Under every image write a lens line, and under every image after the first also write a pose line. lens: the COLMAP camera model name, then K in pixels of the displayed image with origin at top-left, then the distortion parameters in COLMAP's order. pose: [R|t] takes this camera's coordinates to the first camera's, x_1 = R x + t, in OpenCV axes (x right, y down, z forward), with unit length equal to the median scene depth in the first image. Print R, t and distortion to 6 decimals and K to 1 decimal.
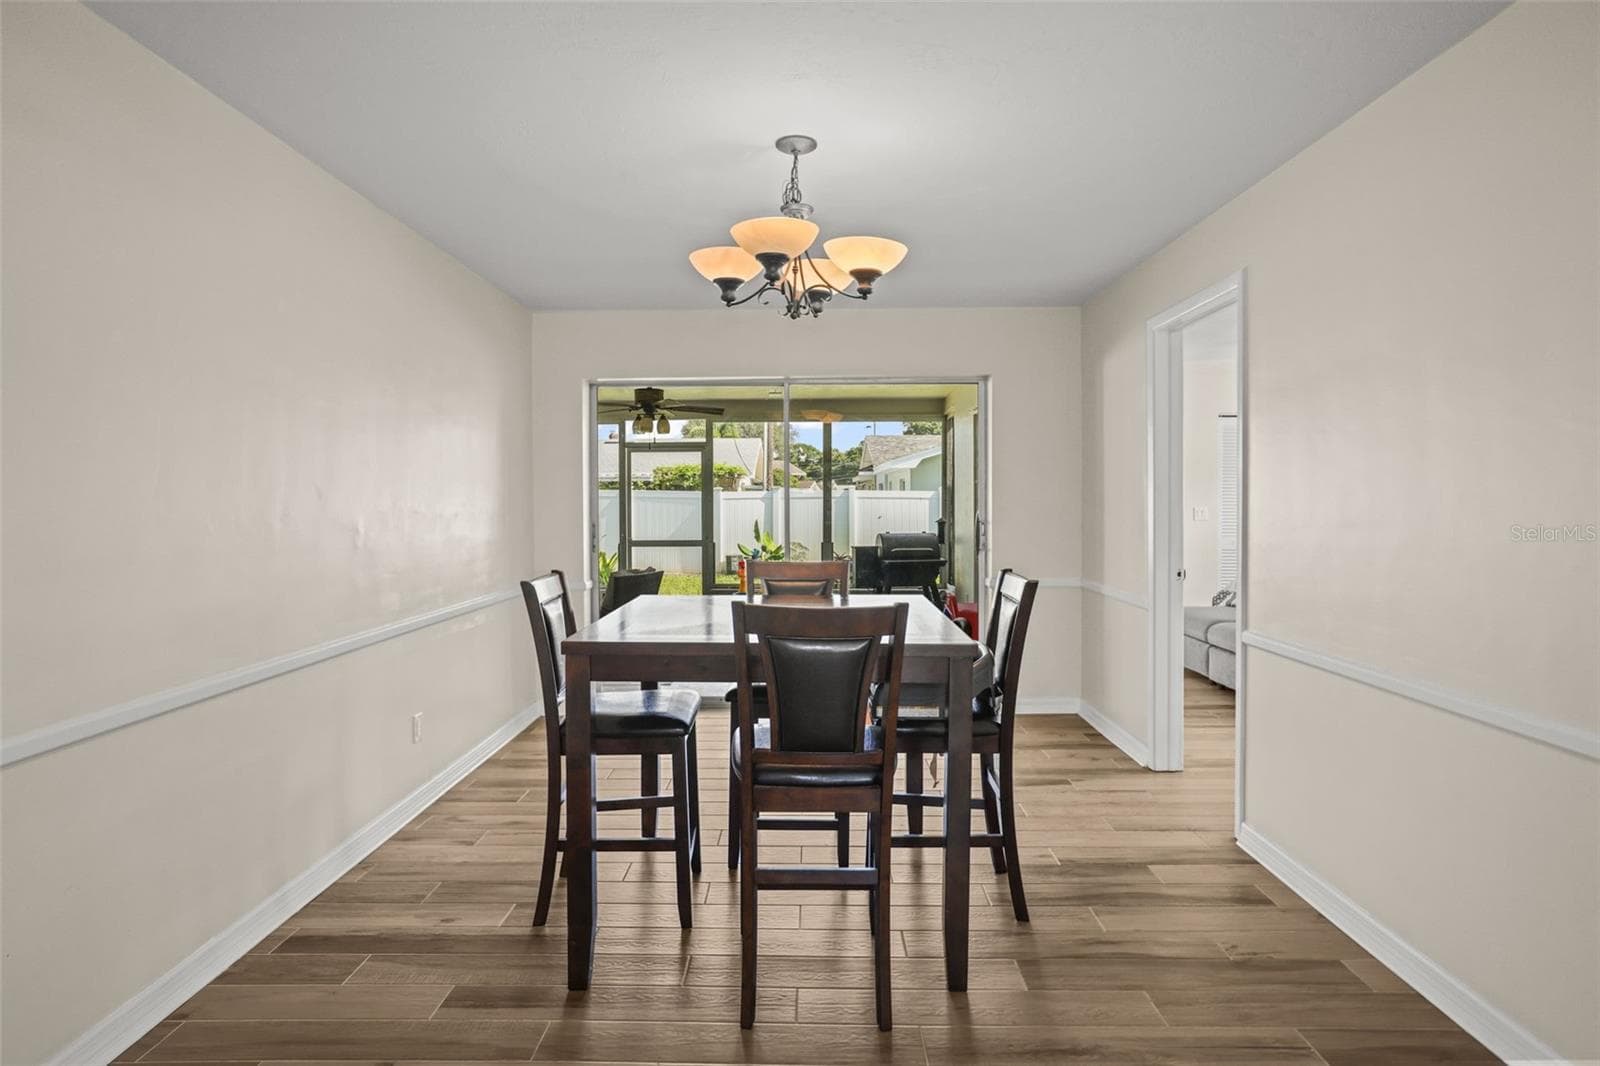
lens RADIAL K [[846.8, 0, 797.5], [0, 846.8, 502.3], [0, 0, 1]] dist [-0.030310, 0.020727]
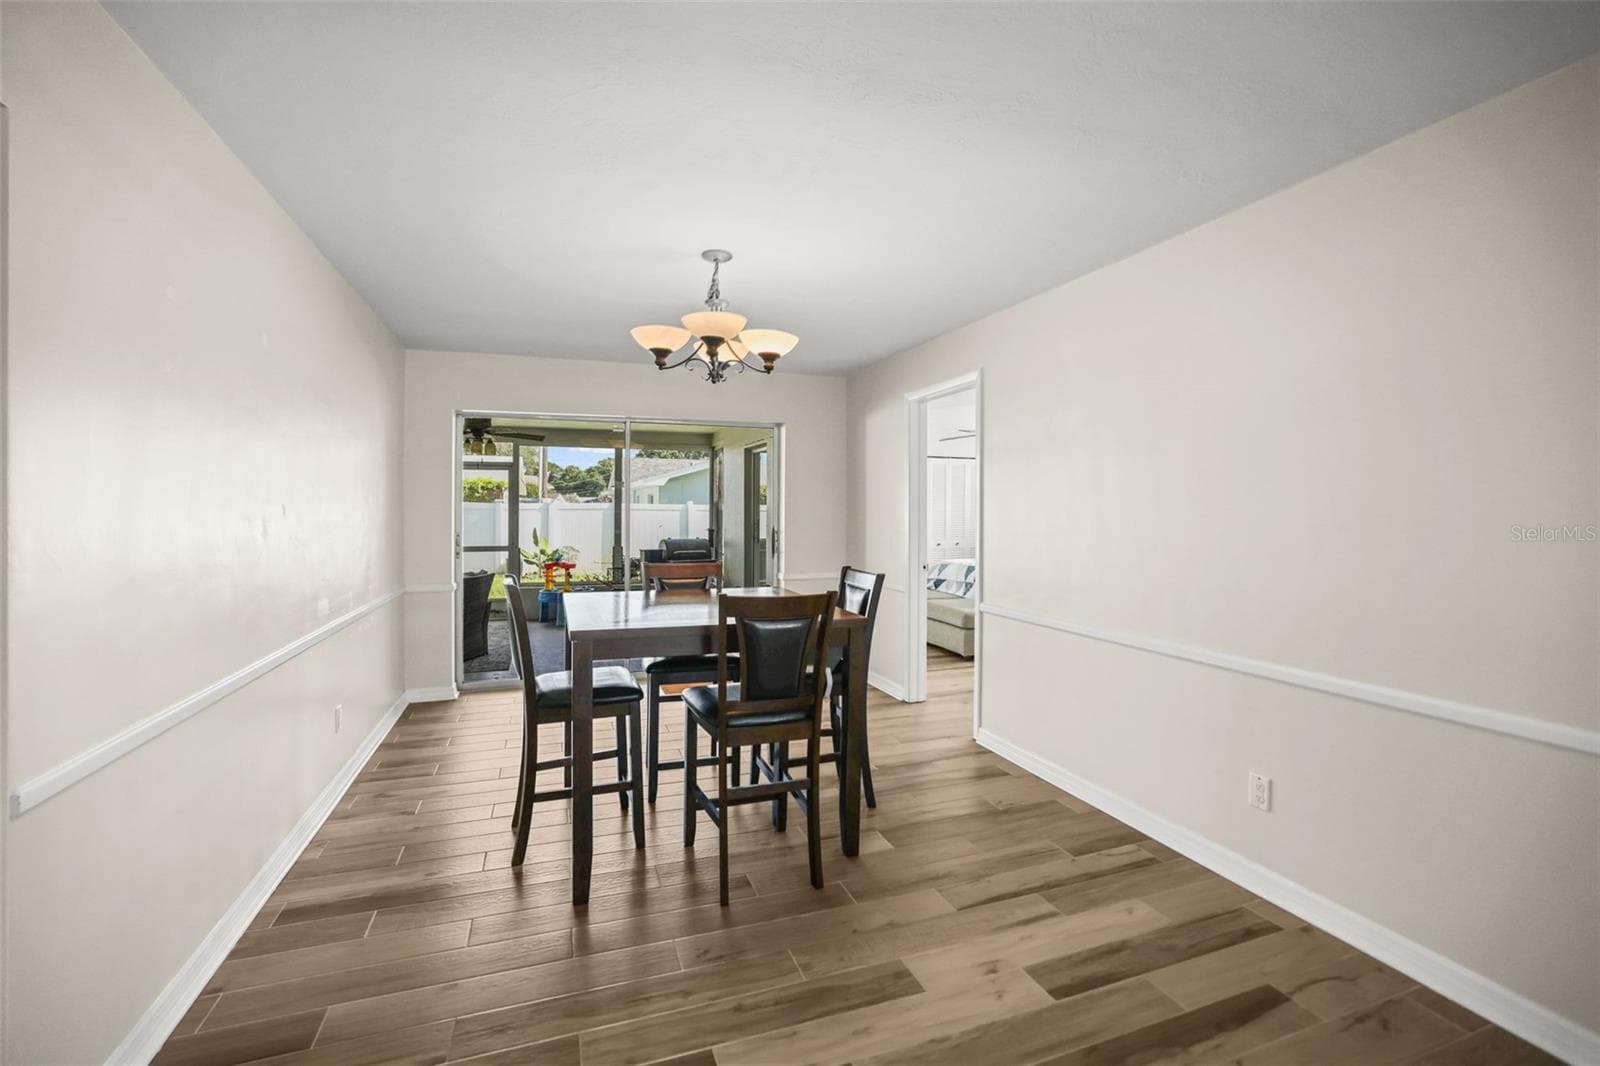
lens RADIAL K [[679.5, 0, 800.6], [0, 679.5, 499.2], [0, 0, 1]] dist [-0.049395, 0.015248]
pose [[0.937614, 0.012385, 0.347458, -0.212382], [-0.005501, 0.999769, -0.020795, -0.009187], [-0.347635, 0.017586, 0.937465, -0.049350]]
